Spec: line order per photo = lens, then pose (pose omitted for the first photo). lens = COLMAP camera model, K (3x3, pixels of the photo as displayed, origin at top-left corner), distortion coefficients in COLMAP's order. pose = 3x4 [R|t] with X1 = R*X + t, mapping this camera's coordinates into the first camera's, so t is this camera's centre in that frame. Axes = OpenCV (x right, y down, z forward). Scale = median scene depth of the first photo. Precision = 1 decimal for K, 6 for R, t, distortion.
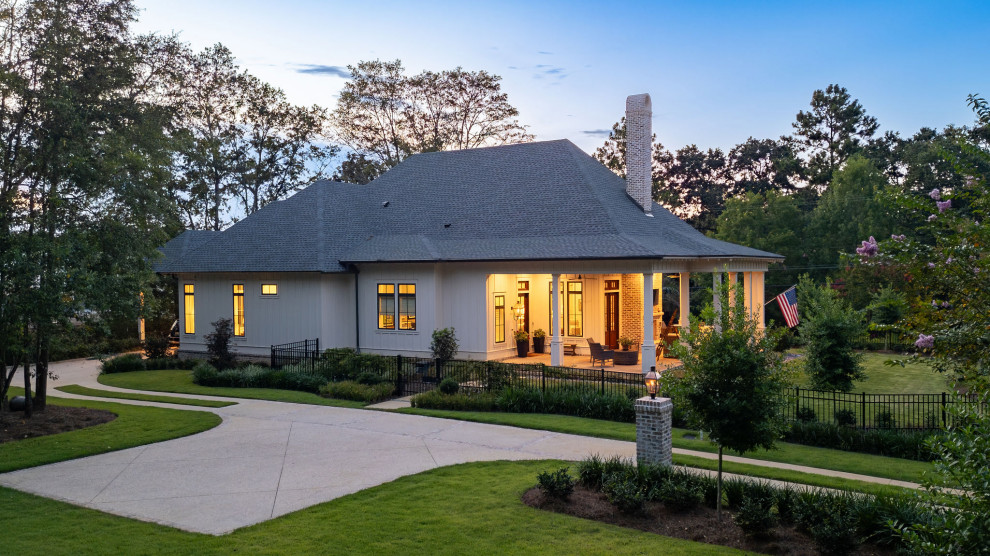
lens RADIAL K [[771.5, 0, 509.3], [0, 771.5, 311.2], [0, 0, 1]] dist [0.038285, -0.020233]
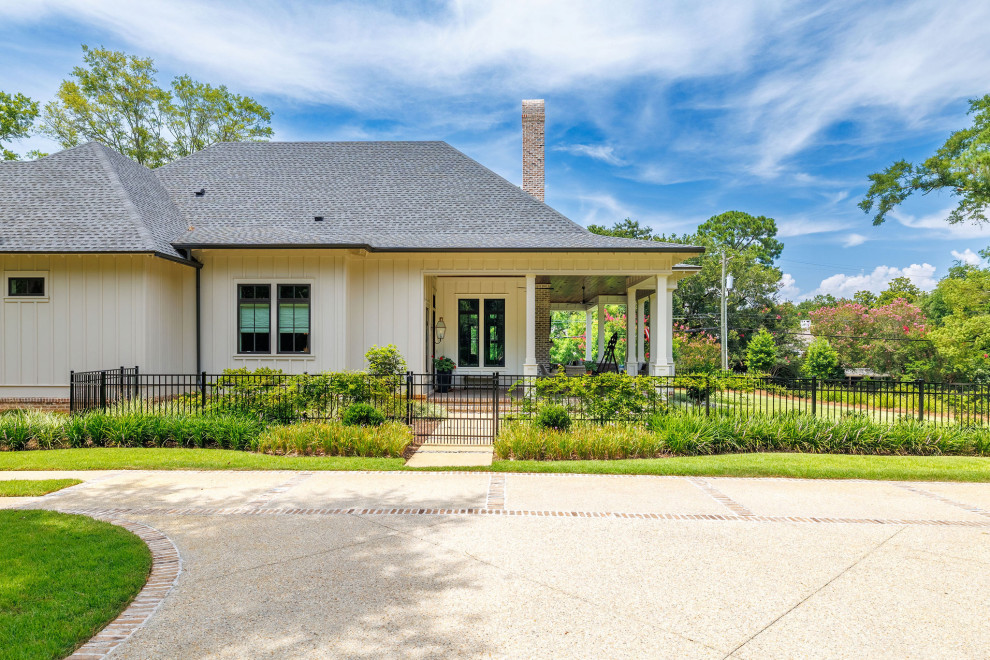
lens RADIAL K [[596.7, 0, 476.6], [0, 596.7, 357.8], [0, 0, 1]] dist [-0.006760, -0.004393]
pose [[0.870908, 0.010436, 0.491336, -0.144833], [0.012091, 0.999017, -0.042650, 0.030515], [-0.491298, 0.043085, 0.869925, 0.277837]]
